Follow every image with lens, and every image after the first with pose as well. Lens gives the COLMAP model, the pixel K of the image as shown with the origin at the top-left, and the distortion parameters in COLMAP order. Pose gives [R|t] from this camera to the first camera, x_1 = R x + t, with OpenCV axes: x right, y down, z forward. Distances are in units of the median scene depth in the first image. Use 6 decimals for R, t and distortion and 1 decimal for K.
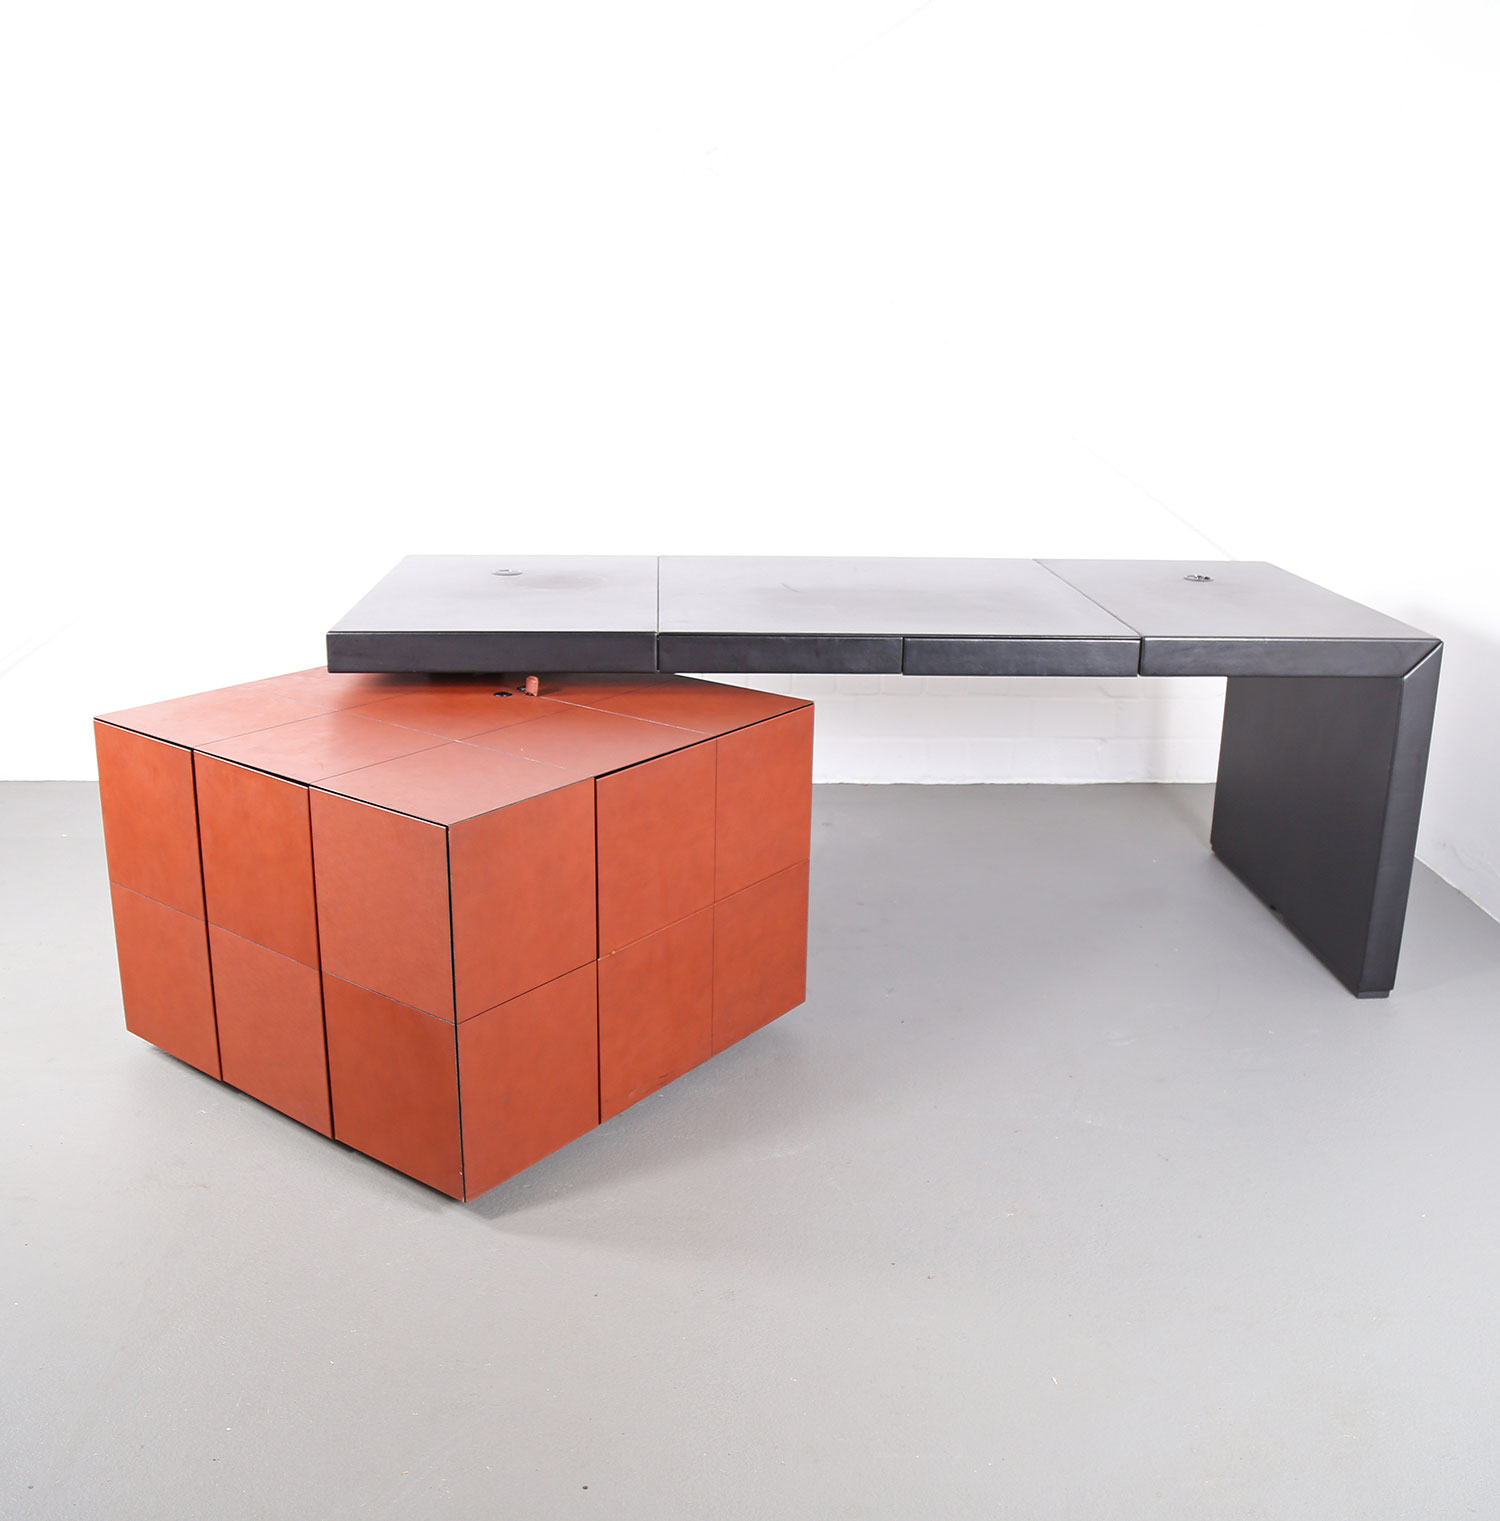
lens RADIAL K [[1536.6, 0, 750.0], [0, 1536.6, 760.5], [0, 0, 1]] dist [-0.121749, 0.002046]
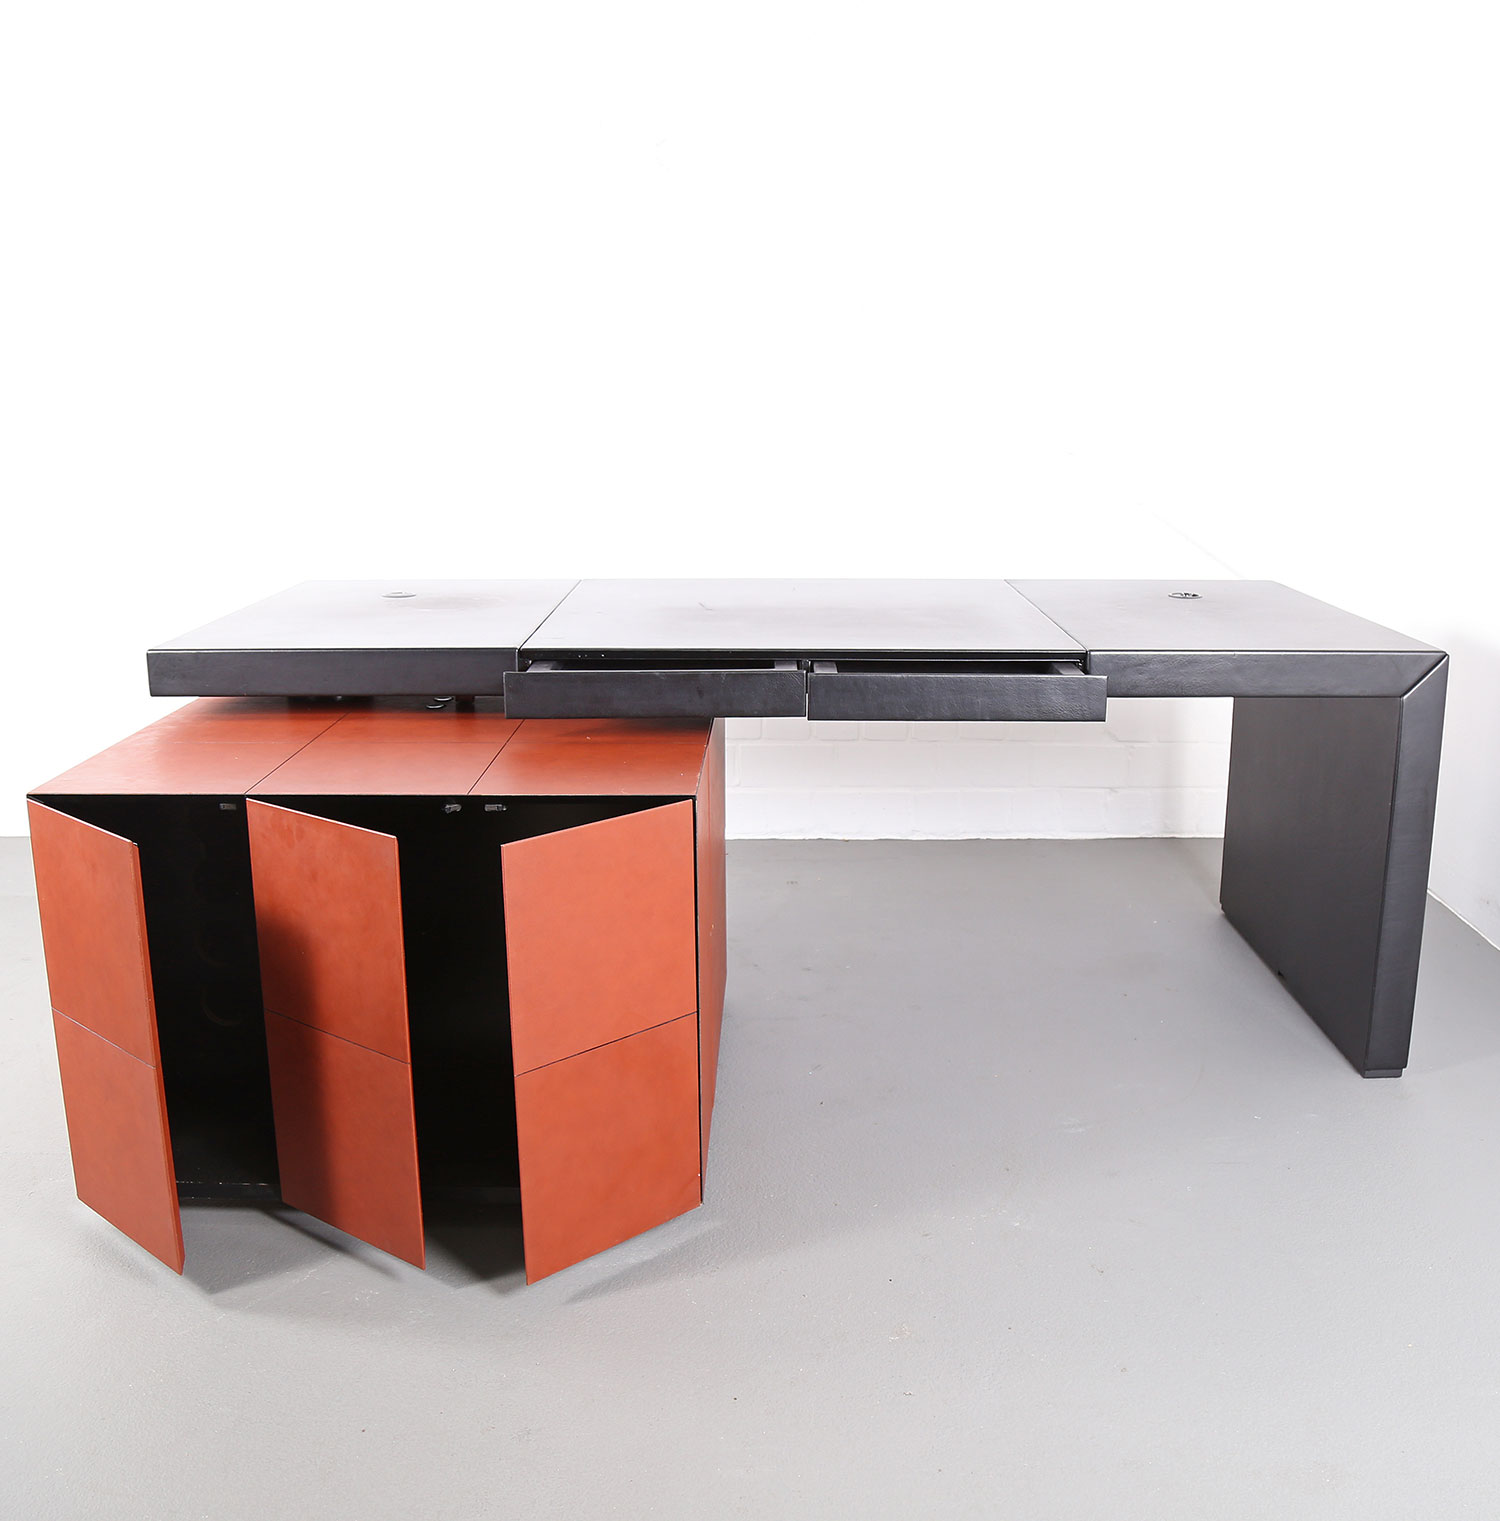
lens RADIAL K [[1570.6, 0, 814.4], [0, 1570.6, 762.7], [0, 0, 1]] dist [-0.116819, 0.022509]
pose [[0.999648, -0.003422, -0.026313, 0.112627], [0.002127, 0.998793, -0.049072, 0.021485], [0.026449, 0.048999, 0.998449, 0.108216]]
